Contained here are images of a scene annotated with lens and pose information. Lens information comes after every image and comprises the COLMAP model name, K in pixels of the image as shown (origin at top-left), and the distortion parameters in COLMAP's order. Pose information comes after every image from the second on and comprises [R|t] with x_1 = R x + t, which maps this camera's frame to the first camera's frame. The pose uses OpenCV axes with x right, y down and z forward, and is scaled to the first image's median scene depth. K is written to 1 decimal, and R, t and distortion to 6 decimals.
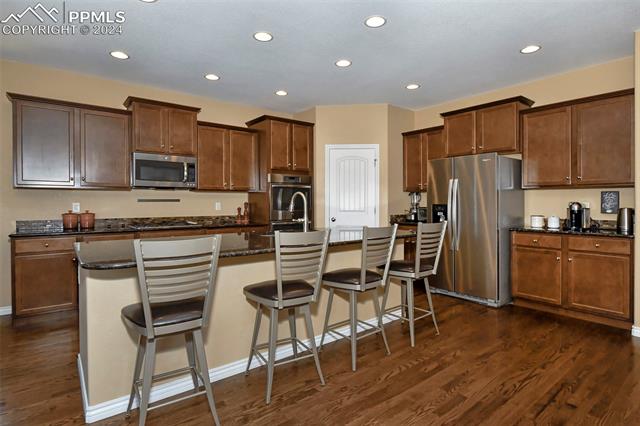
lens RADIAL K [[342.1, 0, 319.8], [0, 342.1, 201.8], [0, 0, 1]] dist [0.004171, 0.000900]
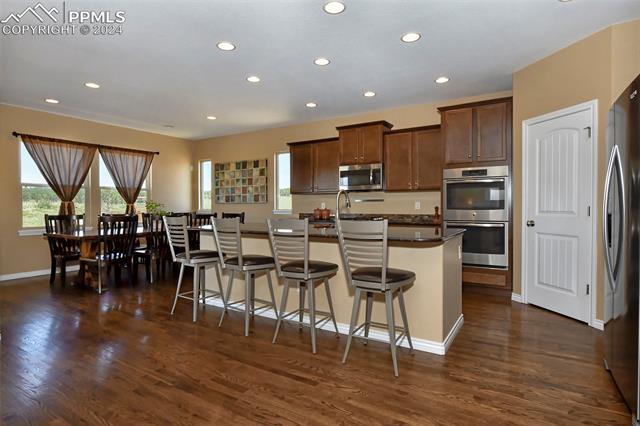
lens RADIAL K [[342.1, 0, 319.8], [0, 342.1, 201.8], [0, 0, 1]] dist [0.004171, 0.000900]
pose [[0.325360, -0.014797, -0.945474, 0.636505], [0.002516, 0.999888, -0.014783, 0.018108], [0.945587, 0.002431, 0.325361, 0.393546]]
